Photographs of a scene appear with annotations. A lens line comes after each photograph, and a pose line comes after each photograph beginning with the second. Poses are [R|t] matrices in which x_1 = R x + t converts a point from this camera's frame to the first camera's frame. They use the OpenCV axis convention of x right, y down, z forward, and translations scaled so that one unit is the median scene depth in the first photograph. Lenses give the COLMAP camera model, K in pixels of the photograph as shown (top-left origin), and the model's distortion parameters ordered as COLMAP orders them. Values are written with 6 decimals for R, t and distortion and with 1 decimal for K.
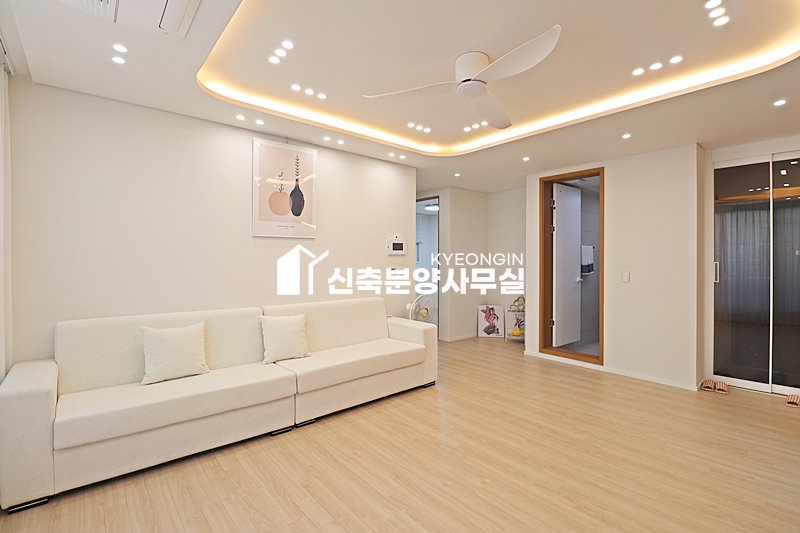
lens RADIAL K [[372.5, 0, 399.9], [0, 372.5, 264.3], [0, 0, 1]] dist [-0.006590, -0.010678]
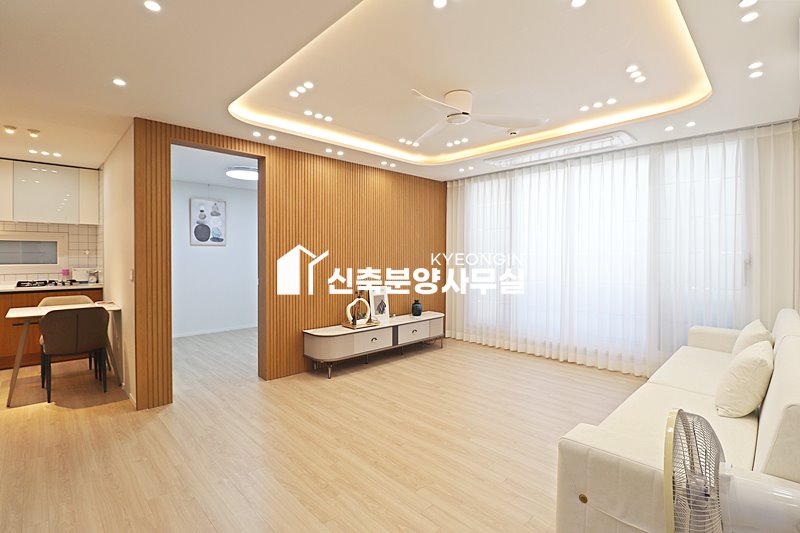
lens RADIAL K [[372.5, 0, 401.1], [0, 372.5, 261.6], [0, 0, 1]] dist [-0.006590, -0.010678]
pose [[-0.998304, -0.000742, -0.058209, 0.304802], [-0.002796, 0.999376, 0.035209, -0.027542], [0.058146, 0.035312, -0.997683, 1.484749]]
